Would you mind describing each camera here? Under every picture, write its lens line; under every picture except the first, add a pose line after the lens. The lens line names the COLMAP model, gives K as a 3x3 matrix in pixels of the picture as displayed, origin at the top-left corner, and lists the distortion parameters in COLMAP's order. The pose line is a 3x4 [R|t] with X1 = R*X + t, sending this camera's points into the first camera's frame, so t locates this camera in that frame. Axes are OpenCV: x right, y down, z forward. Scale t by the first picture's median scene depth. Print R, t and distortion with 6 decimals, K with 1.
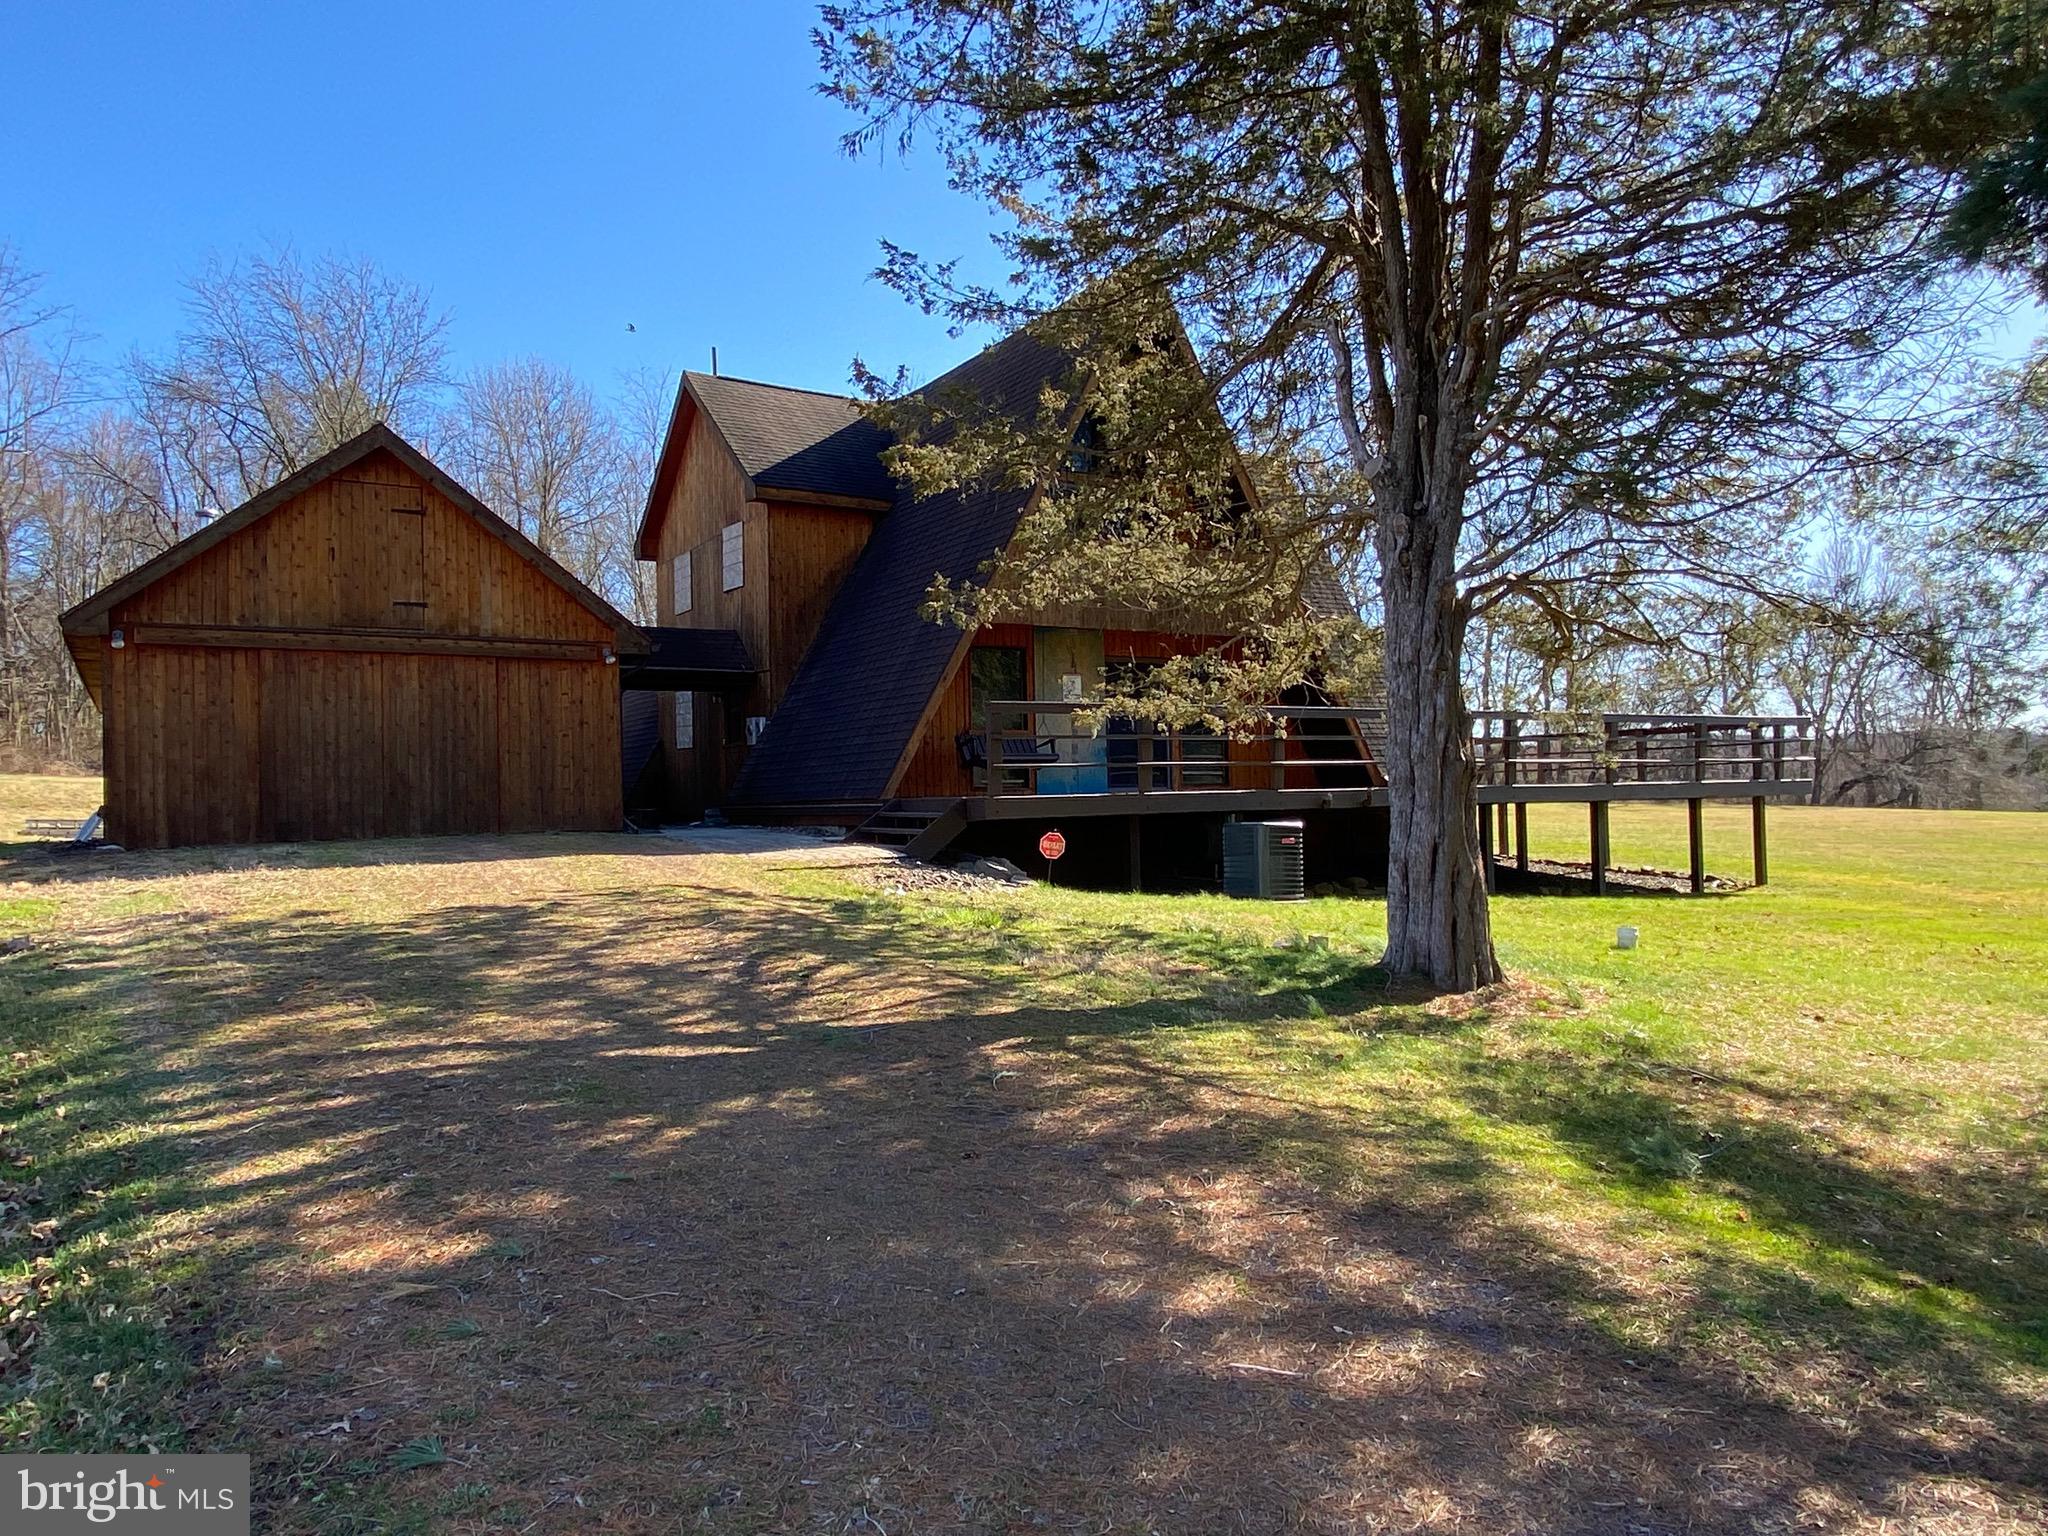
lens RADIAL K [[1369.8, 0, 1025.3], [0, 1369.8, 759.2], [0, 0, 1]] dist [-0.000038, -0.001319]
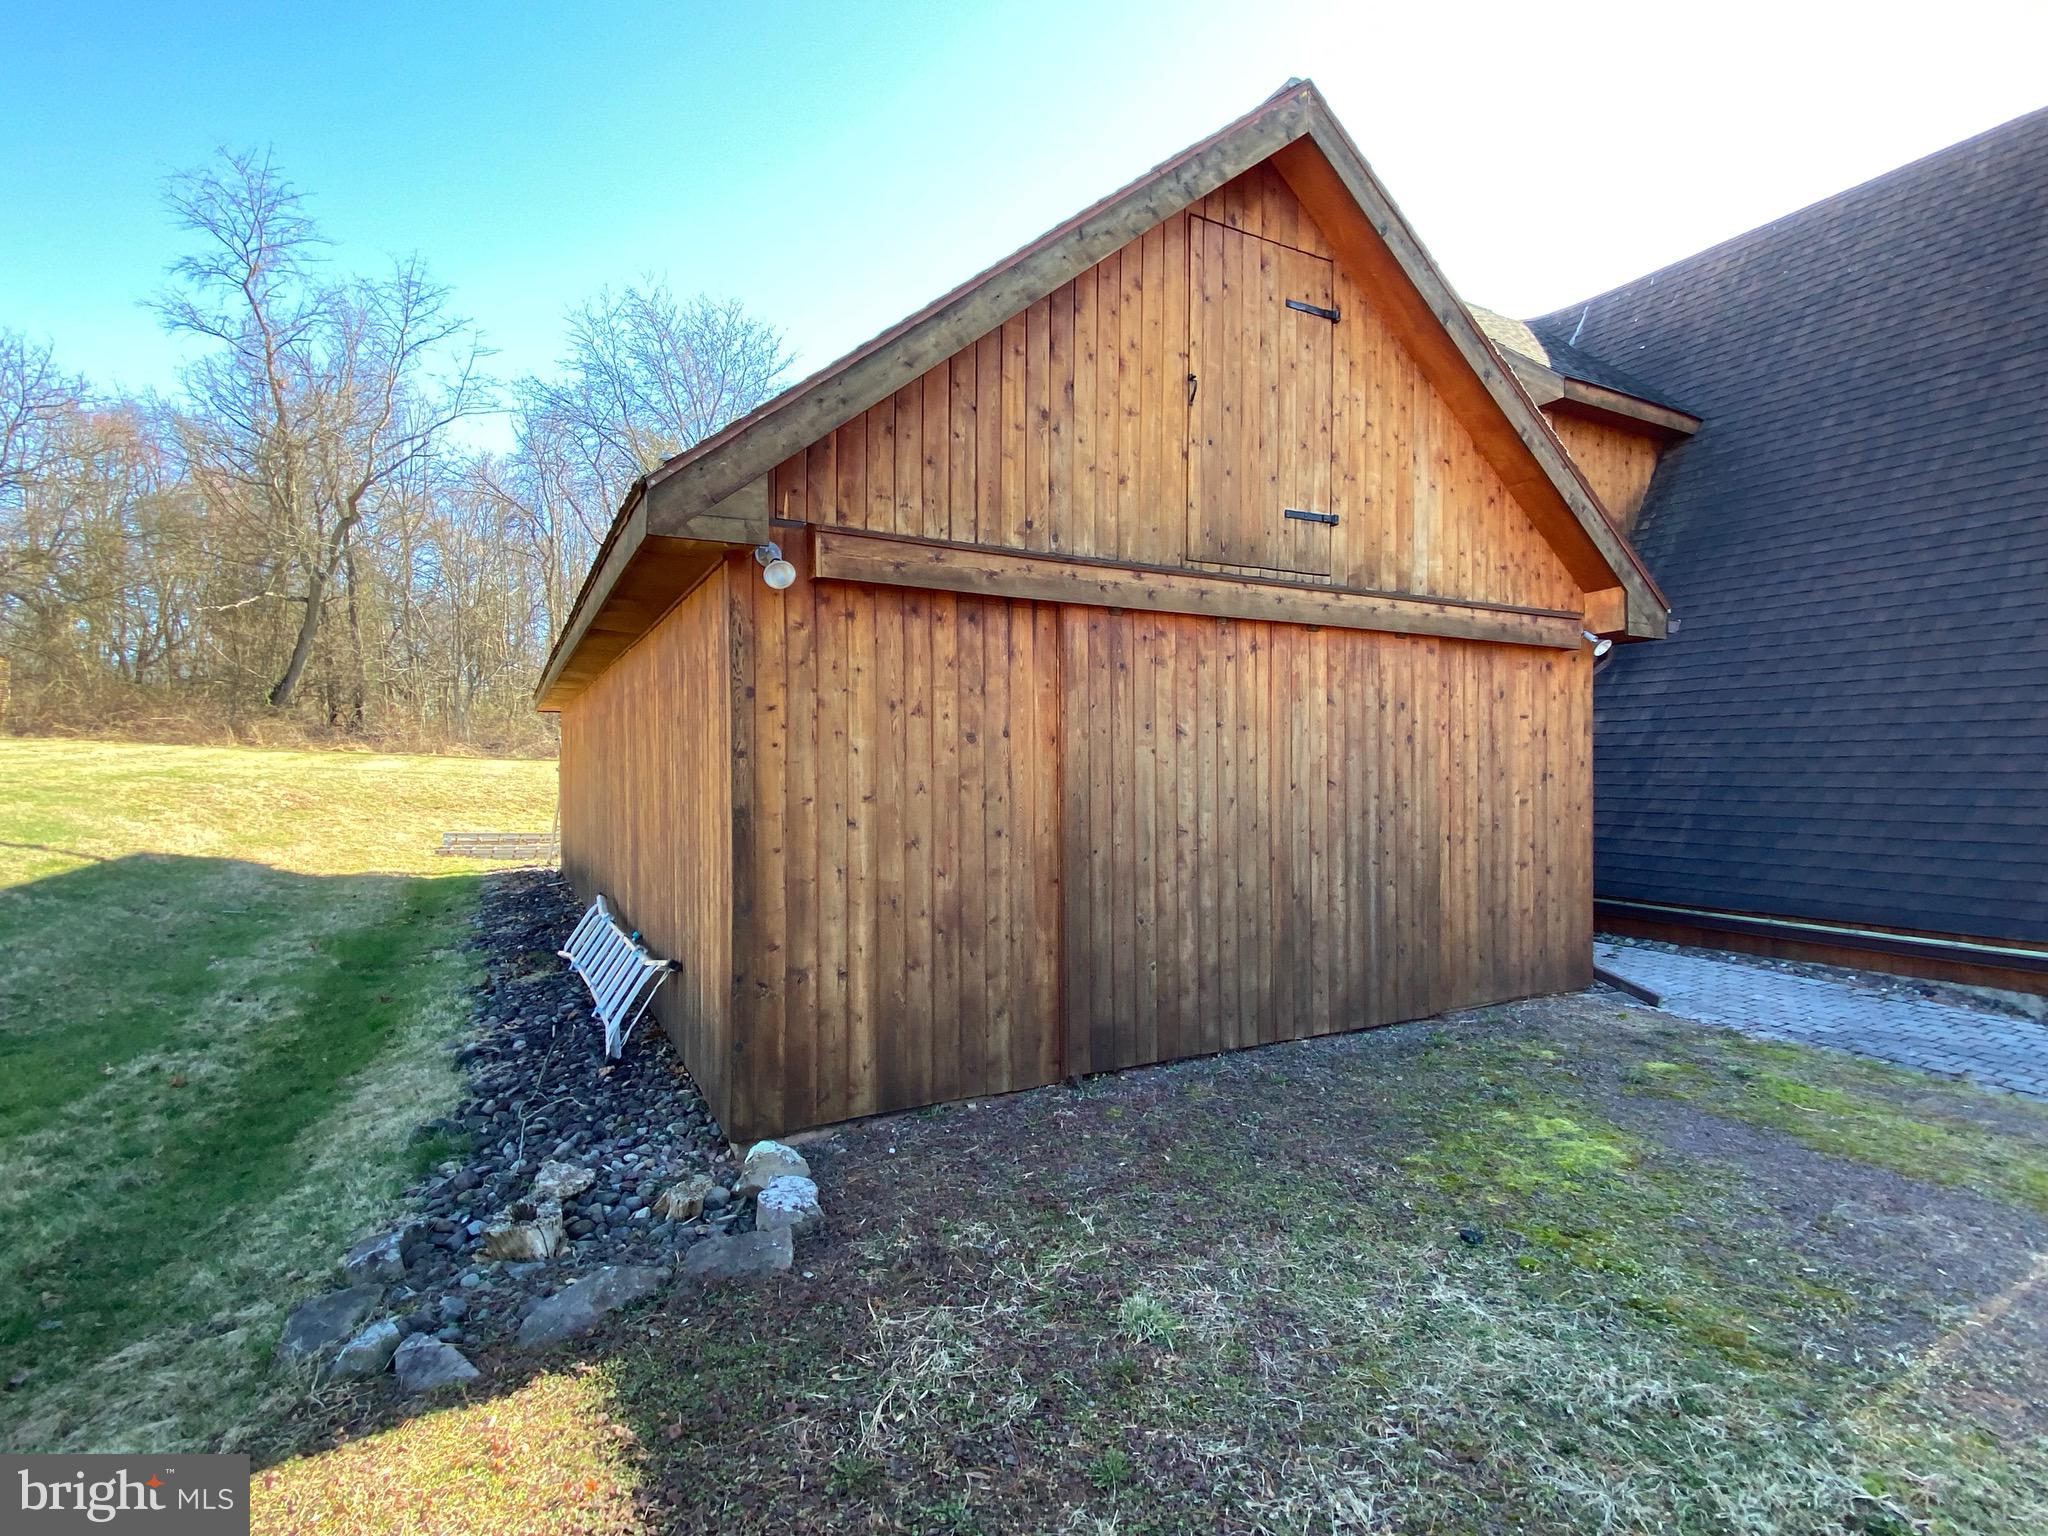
lens RADIAL K [[963.5, 0, 1021.4], [0, 963.5, 777.5], [0, 0, 1]] dist [0.000637, -0.000193]
pose [[0.997113, 0.020644, -0.073069, -0.530214], [-0.017805, 0.999069, 0.039295, -0.038932], [0.073812, -0.037880, 0.996552, 0.685421]]
